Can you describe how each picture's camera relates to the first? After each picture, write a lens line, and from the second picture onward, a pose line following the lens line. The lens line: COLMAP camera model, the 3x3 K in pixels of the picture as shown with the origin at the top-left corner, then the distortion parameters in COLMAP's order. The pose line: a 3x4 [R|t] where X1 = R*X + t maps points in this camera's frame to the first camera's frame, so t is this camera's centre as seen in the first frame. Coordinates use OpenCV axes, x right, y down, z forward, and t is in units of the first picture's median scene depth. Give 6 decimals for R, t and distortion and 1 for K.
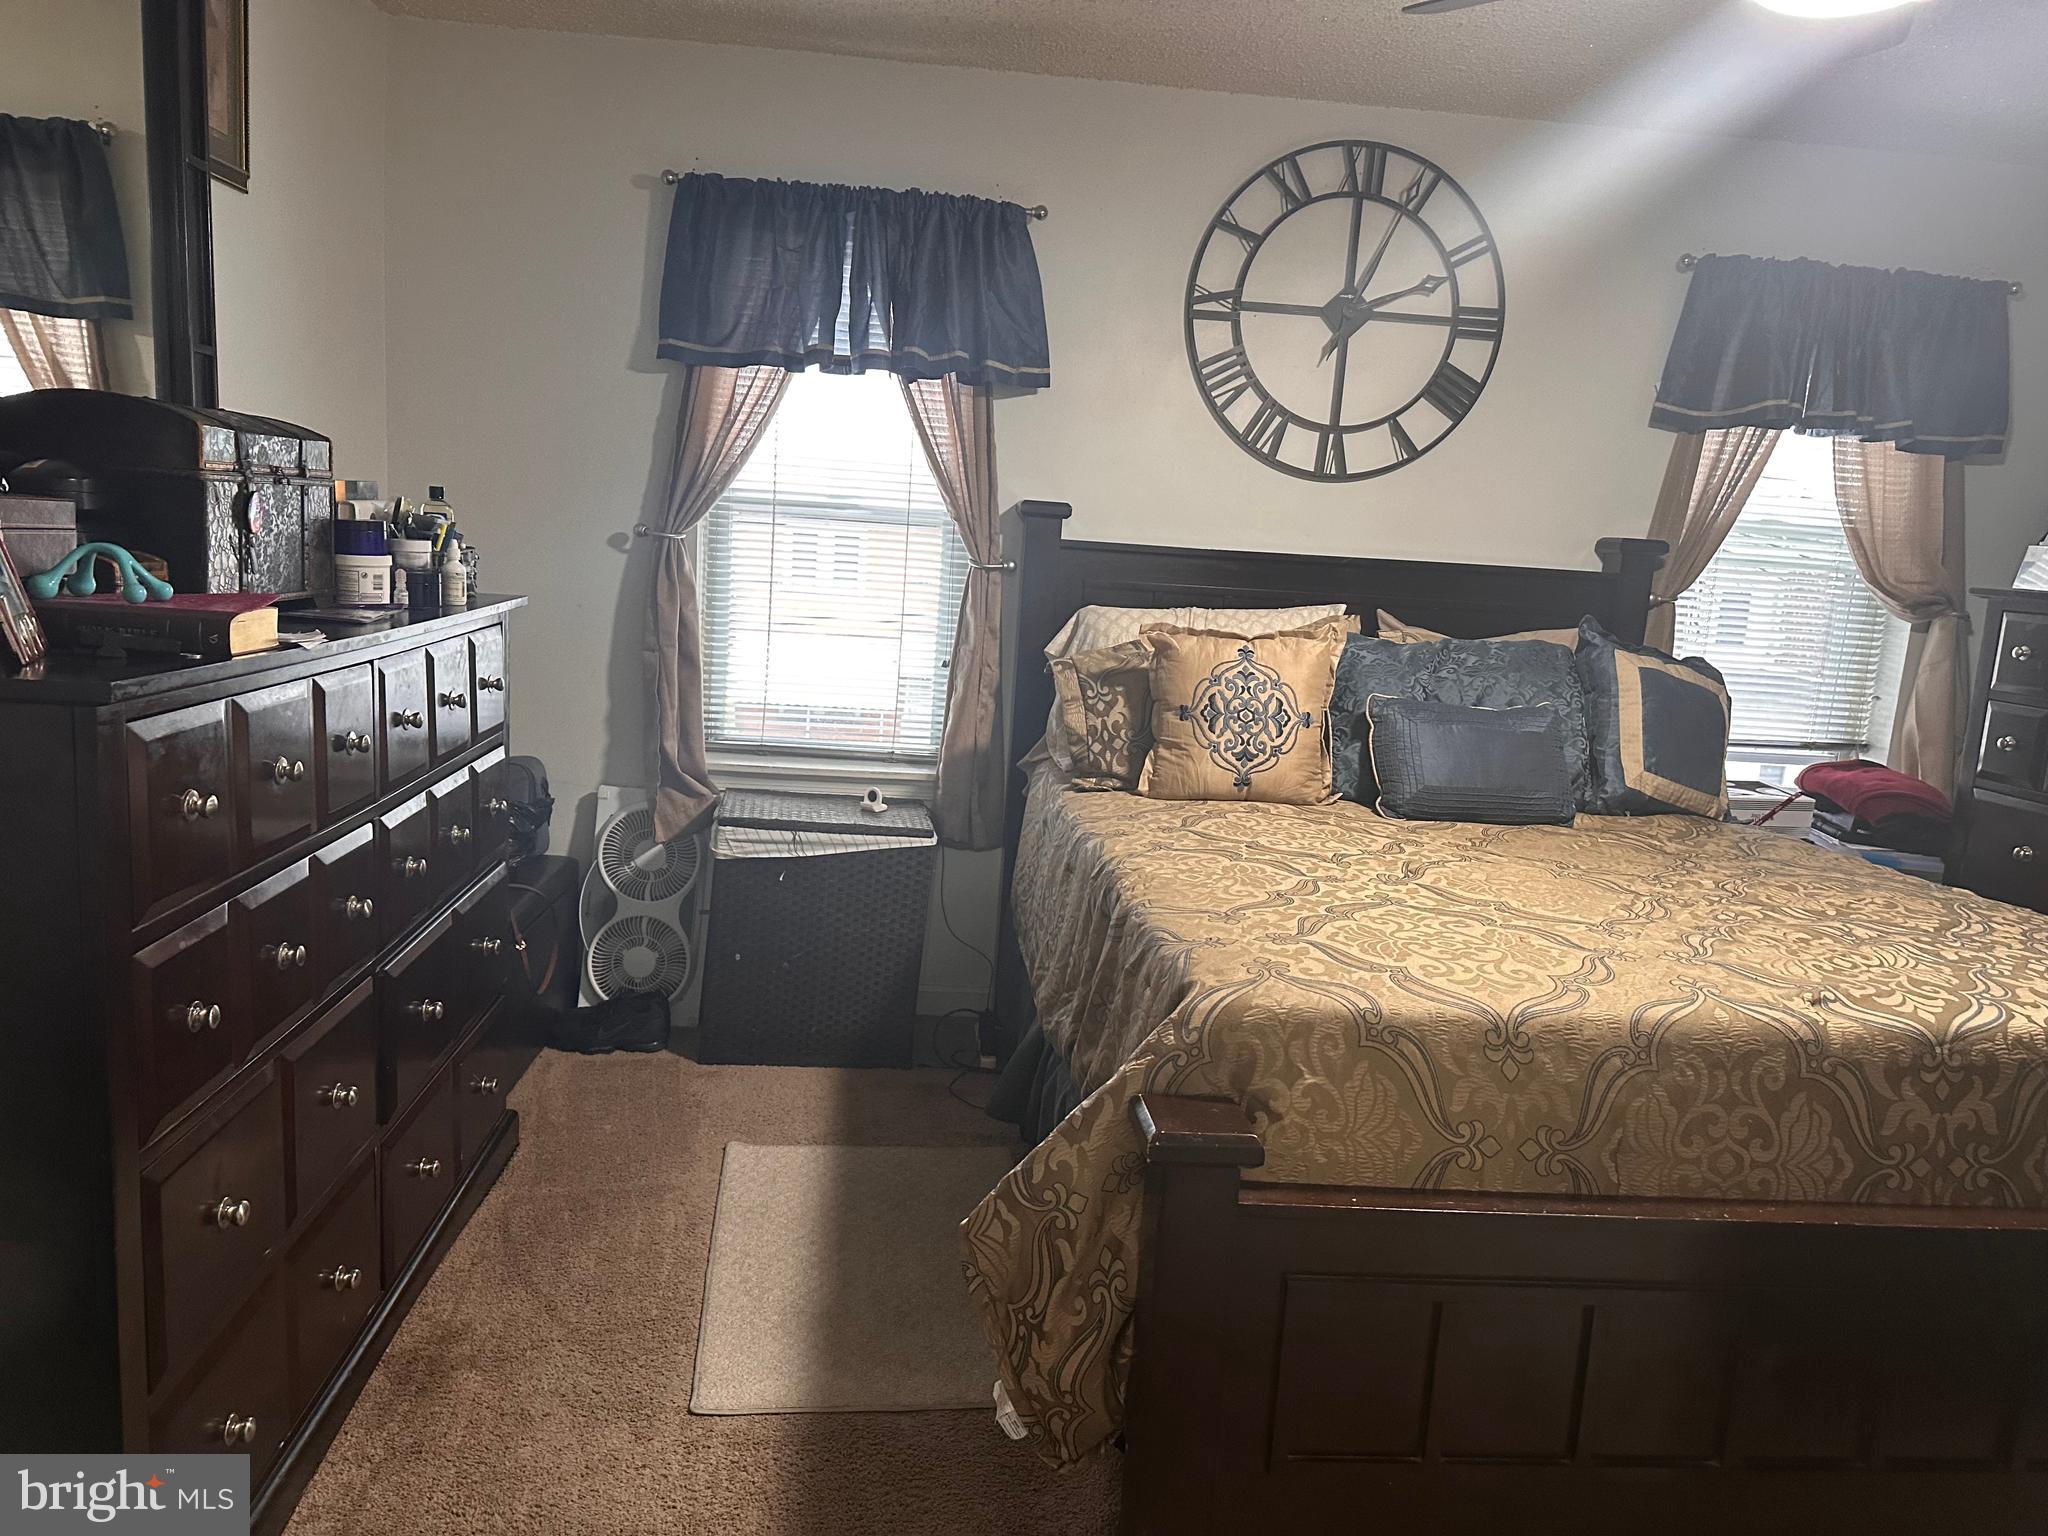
lens RADIAL K [[1448.9, 0, 1025.9], [0, 1448.9, 782.9], [0, 0, 1]] dist [0.064980, -0.080713]
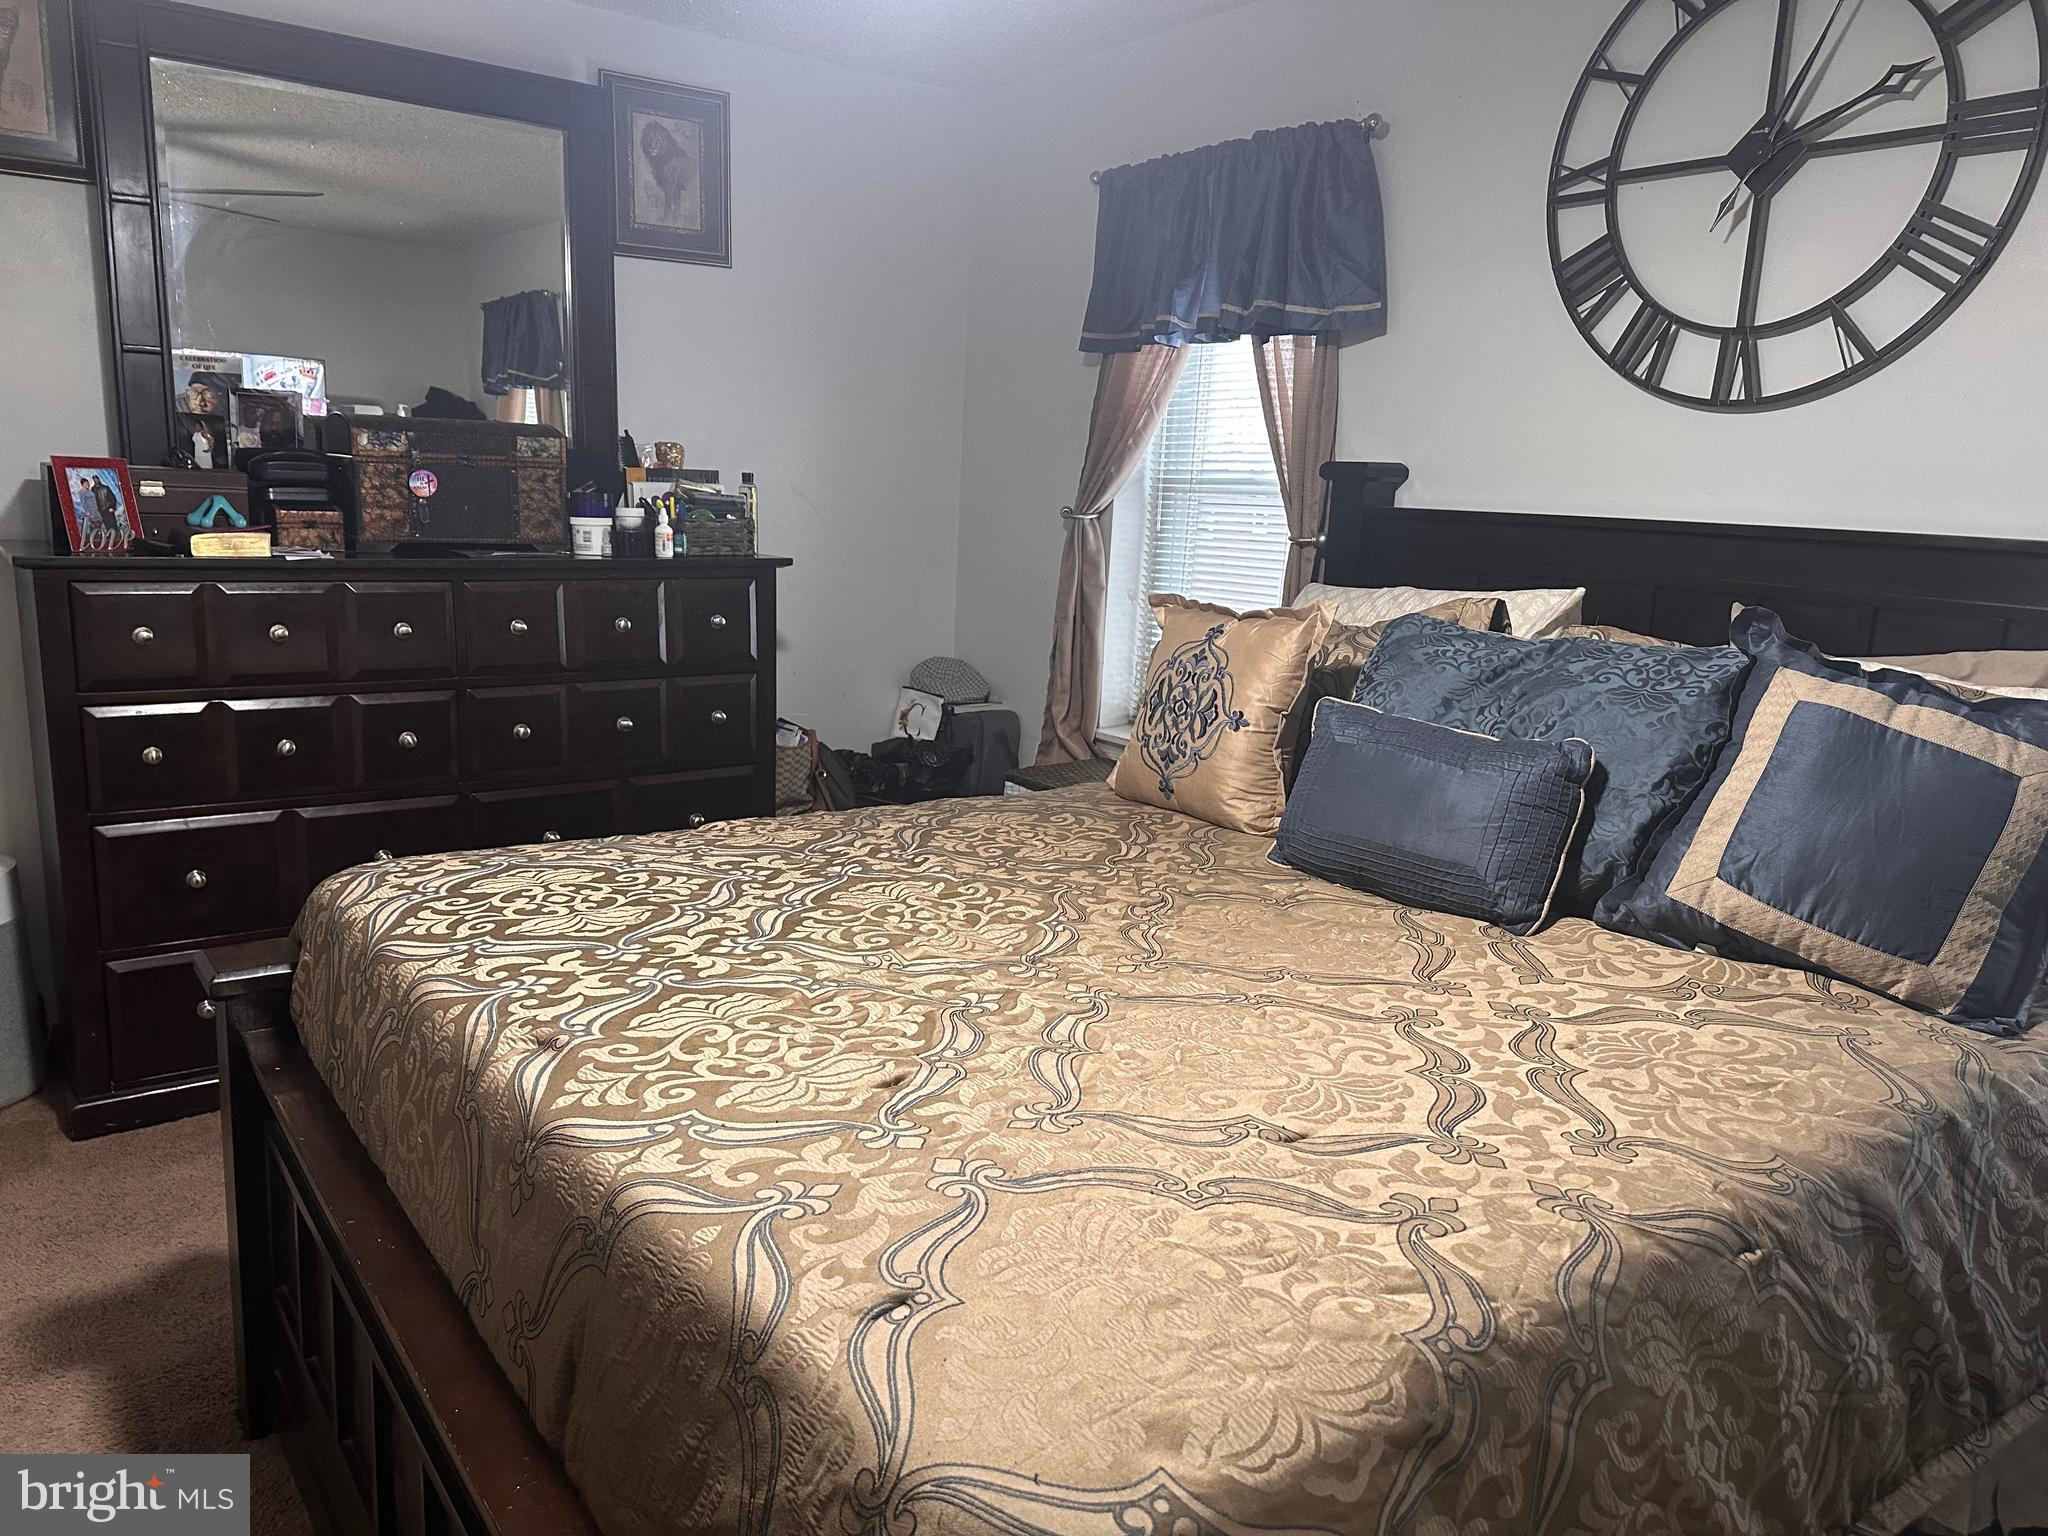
lens RADIAL K [[1448.9, 0, 1021.8], [0, 1448.9, 769.8], [0, 0, 1]] dist [0.064980, -0.080713]
pose [[0.529348, 0.126364, -0.838942, 0.642732], [-0.148556, 0.987374, 0.054987, -0.035104], [0.835298, 0.095522, 0.541436, 0.395289]]
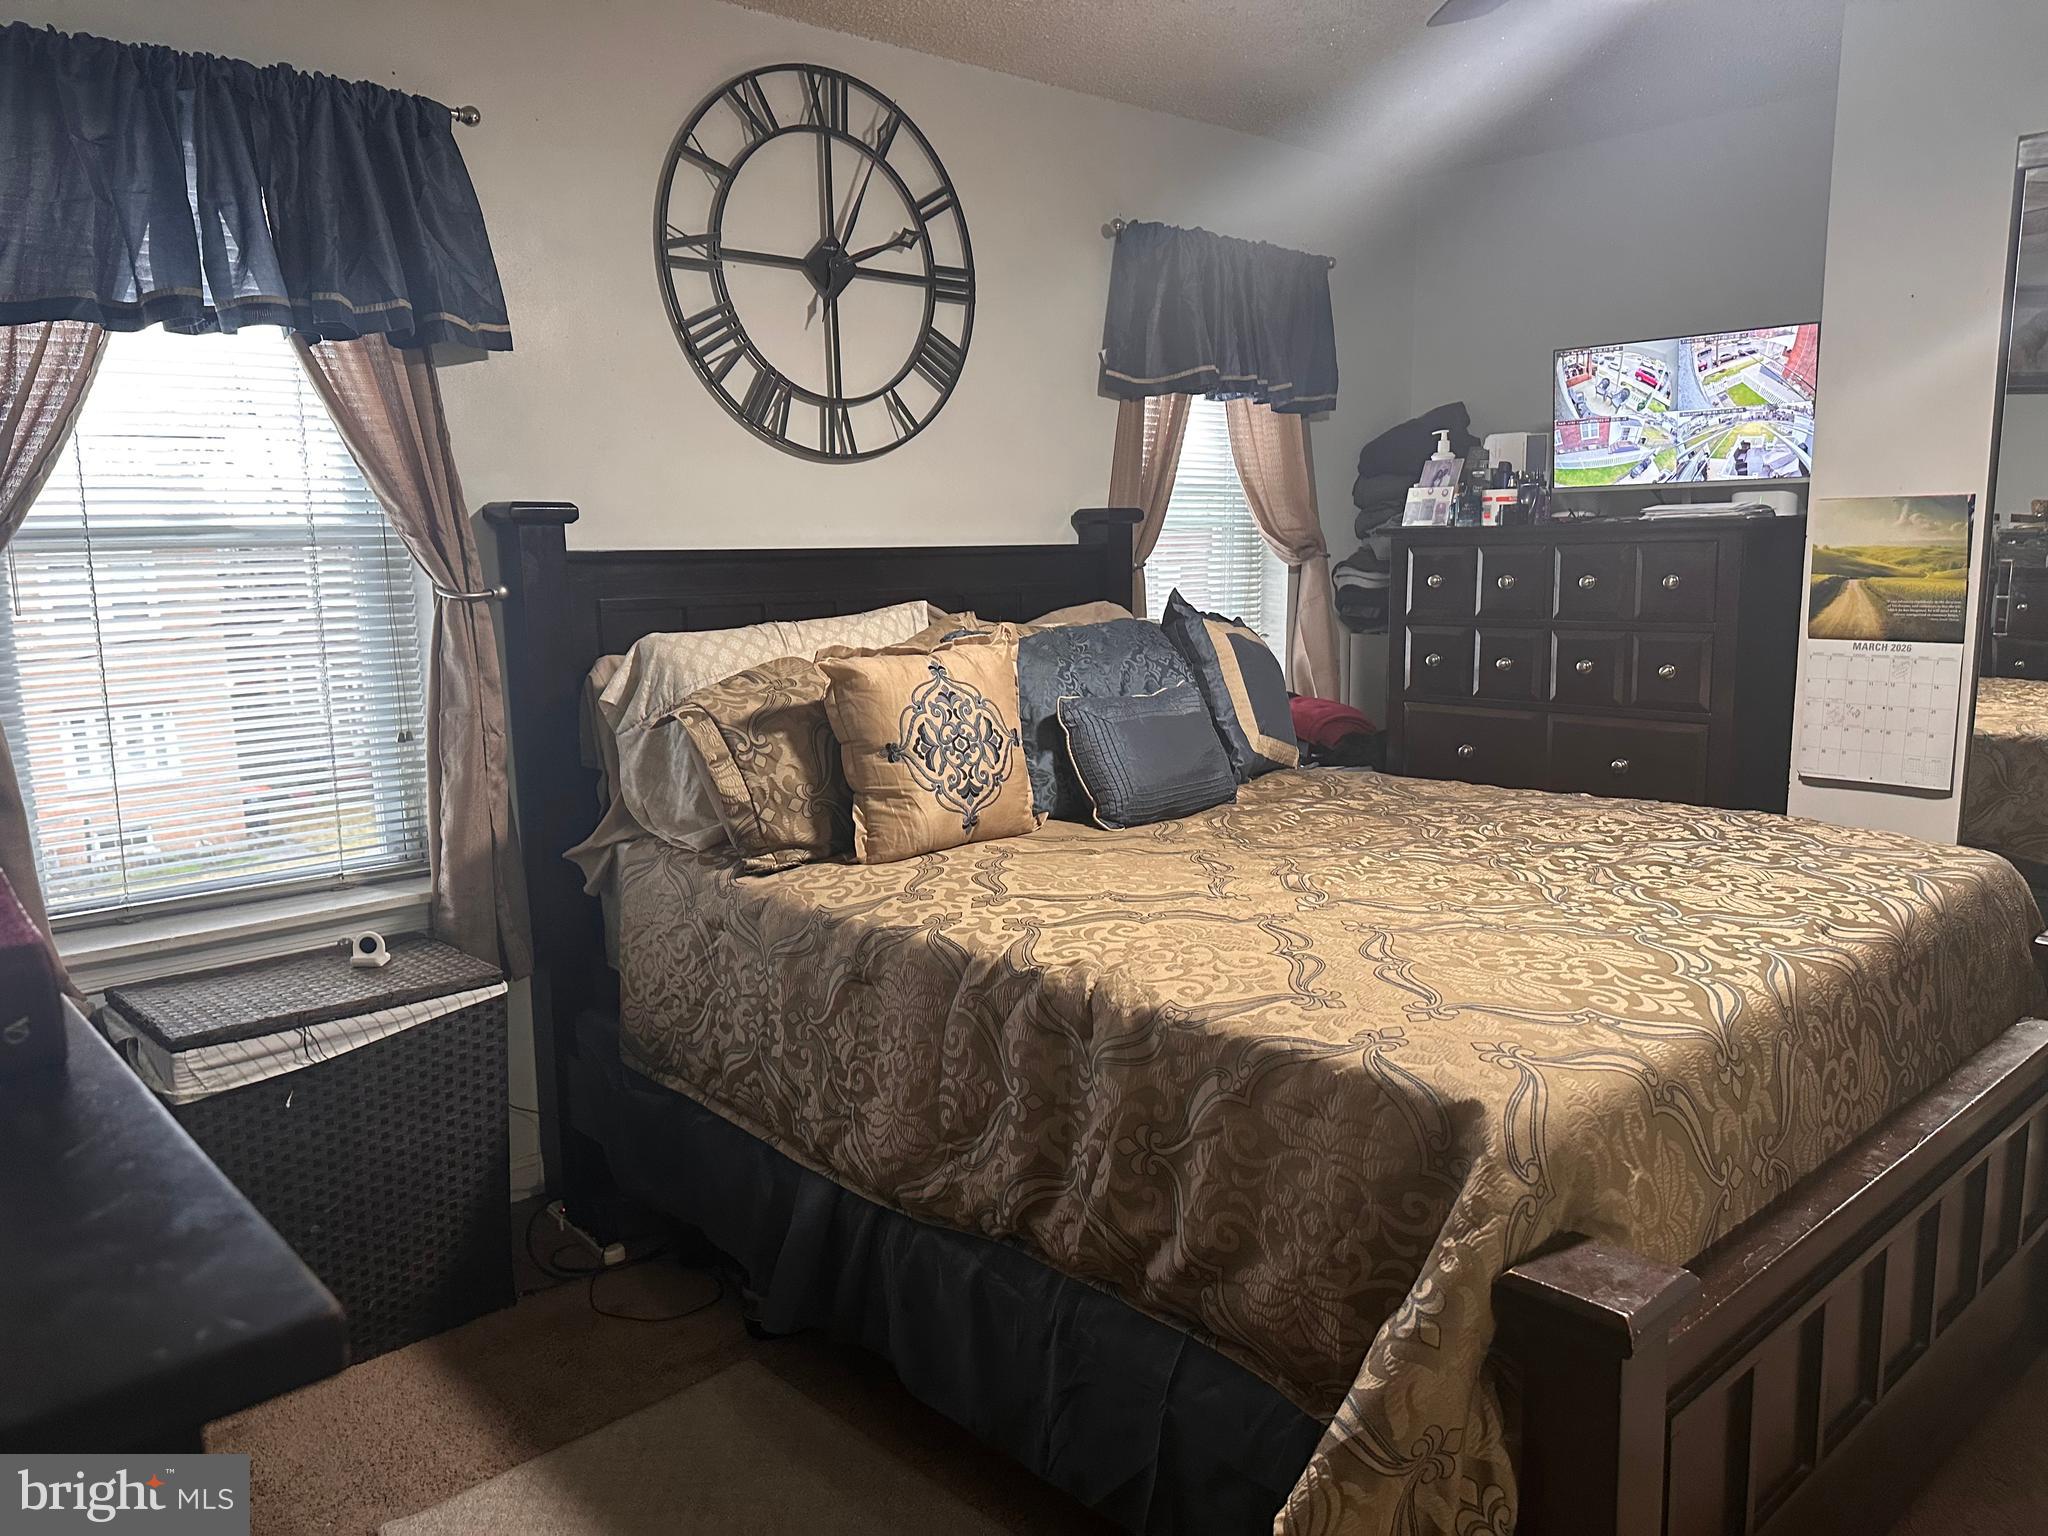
lens RADIAL K [[1448.9, 0, 1043.1], [0, 1448.9, 762.7], [0, 0, 1]] dist [0.064980, -0.080713]
pose [[0.794369, -0.169020, 0.583447, -0.240177], [0.169669, 0.984017, 0.054057, -0.058727], [-0.583259, 0.056051, 0.810350, 0.244675]]
